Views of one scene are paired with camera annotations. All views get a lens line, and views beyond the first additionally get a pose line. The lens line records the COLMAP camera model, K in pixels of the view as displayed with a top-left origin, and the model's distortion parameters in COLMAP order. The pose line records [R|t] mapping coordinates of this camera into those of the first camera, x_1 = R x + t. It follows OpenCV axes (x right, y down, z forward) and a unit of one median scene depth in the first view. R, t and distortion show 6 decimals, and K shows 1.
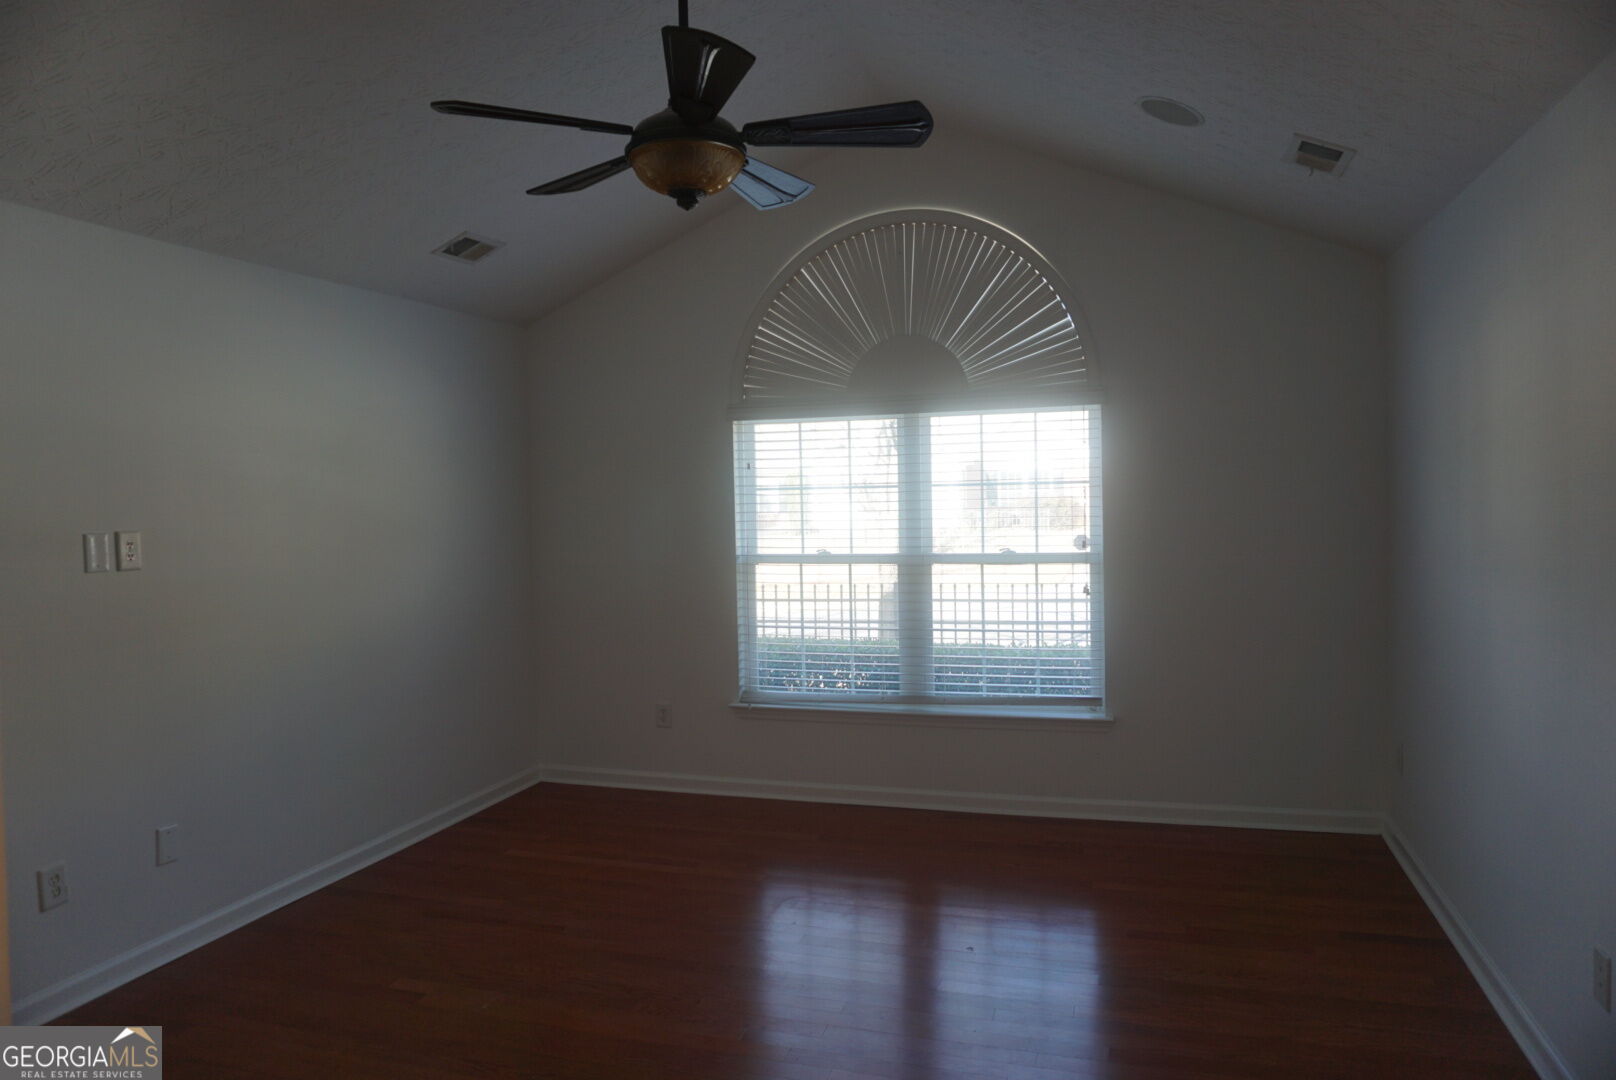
lens RADIAL K [[1117.0, 0, 804.9], [0, 1117.0, 550.0], [0, 0, 1]] dist [-0.034355, -0.000105]
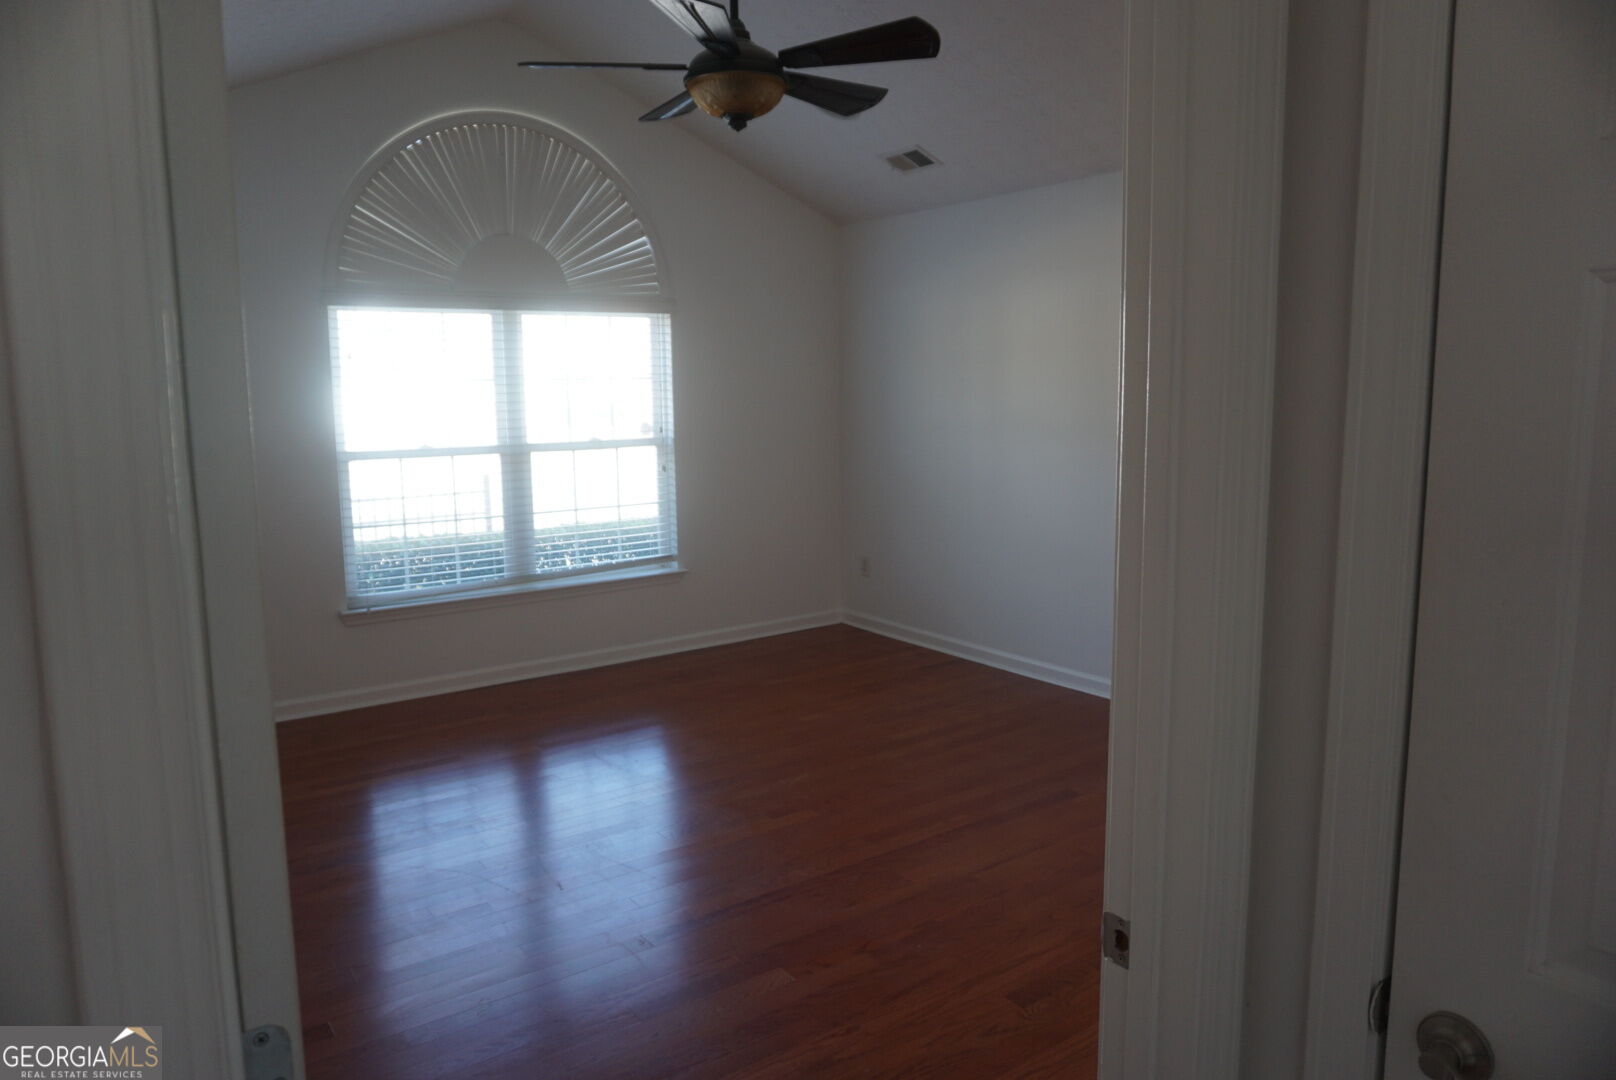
lens RADIAL K [[1080.5, 0, 806.1], [0, 1080.5, 533.5], [0, 0, 1]] dist [-0.032921, 0.000110]
pose [[0.597406, -0.098424, 0.795876, -0.568098], [0.036889, 0.994762, 0.095331, 0.000771], [-0.801090, -0.027592, 0.597908, 0.160574]]
